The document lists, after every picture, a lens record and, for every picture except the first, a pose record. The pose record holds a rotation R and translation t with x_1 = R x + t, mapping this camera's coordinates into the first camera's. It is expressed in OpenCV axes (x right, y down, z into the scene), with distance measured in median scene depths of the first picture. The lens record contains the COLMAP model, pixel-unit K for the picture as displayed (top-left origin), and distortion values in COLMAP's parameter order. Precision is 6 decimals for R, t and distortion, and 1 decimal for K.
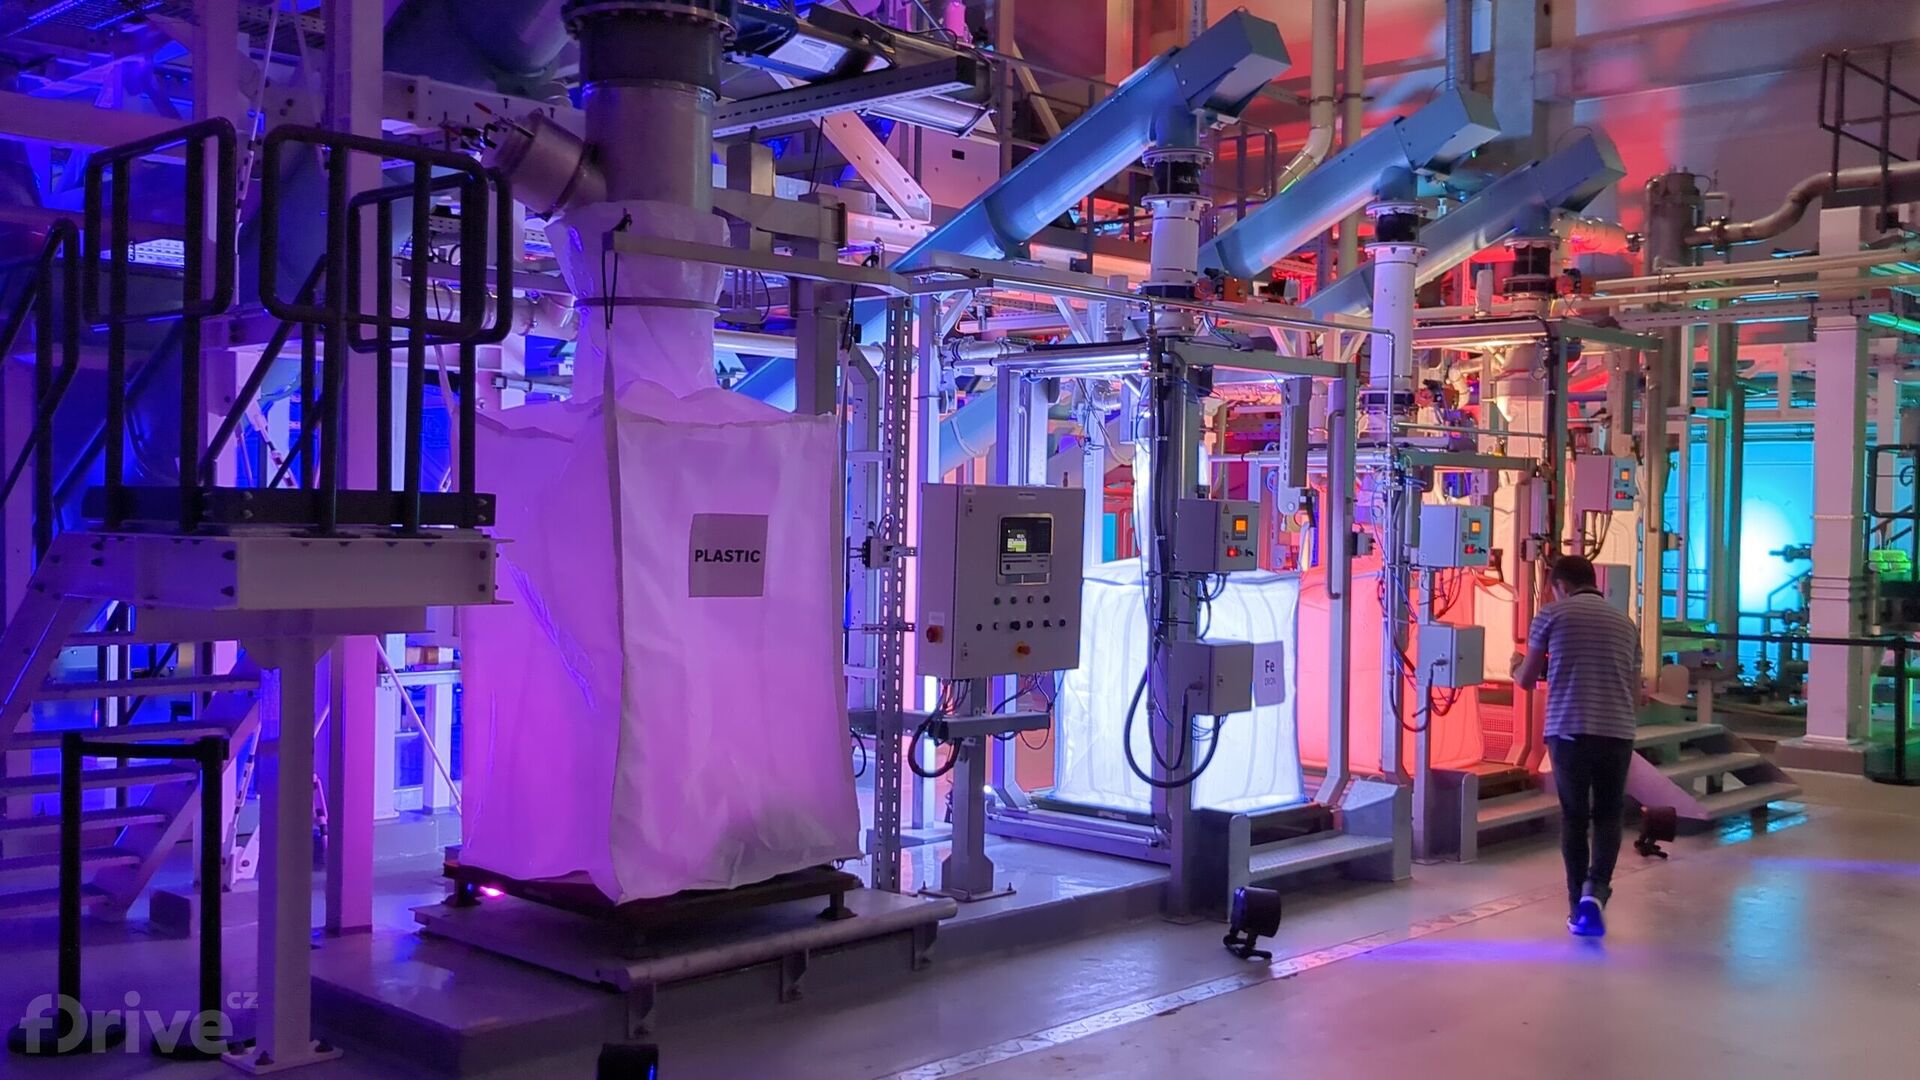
lens RADIAL K [[1896.2, 0, 973.2], [0, 1896.2, 548.7], [0, 0, 1]] dist [0.021762, 0.000000]
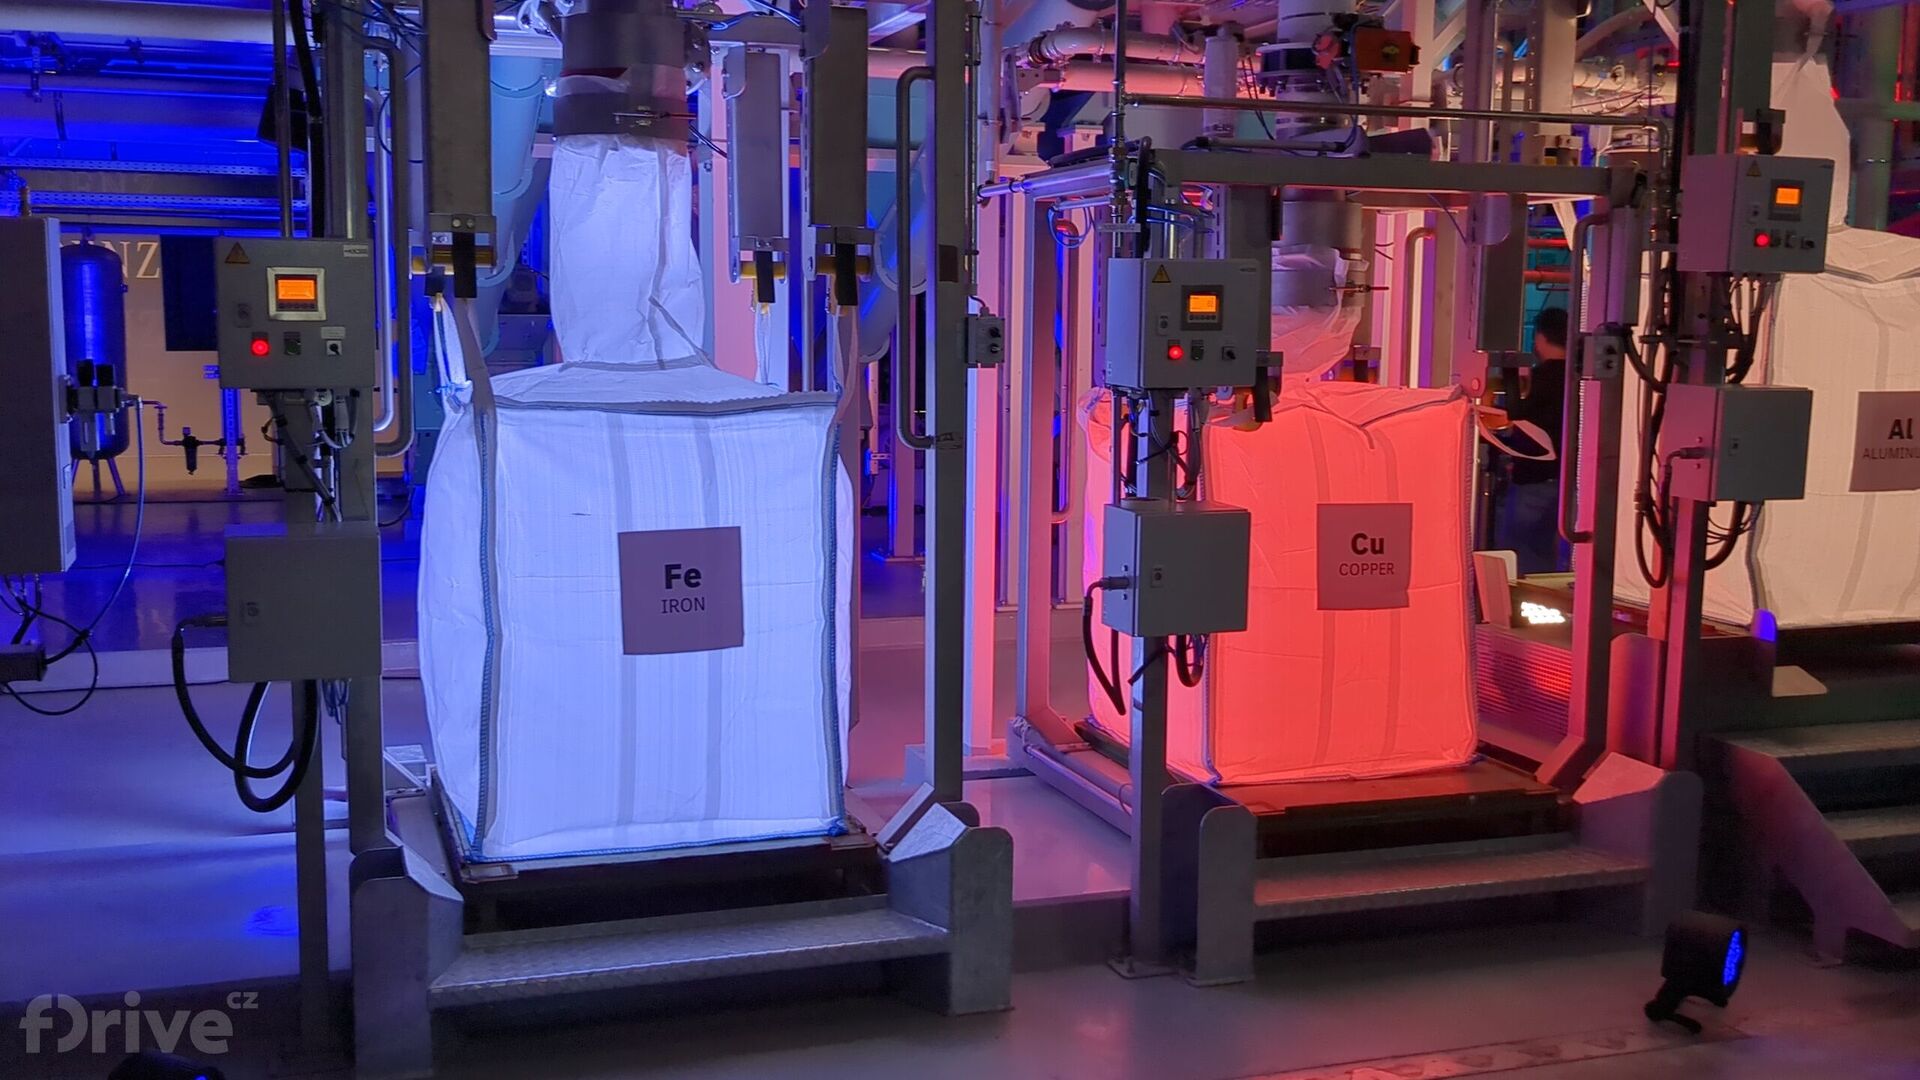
lens RADIAL K [[1896.2, 0, 945.3], [0, 1896.2, 534.8], [0, 0, 1]] dist [0.021762, 0.000000]
pose [[0.882191, 0.034189, -0.469650, 0.421221], [0.002997, 0.996933, 0.078203, 0.010495], [0.470883, -0.070398, 0.879382, 0.536517]]
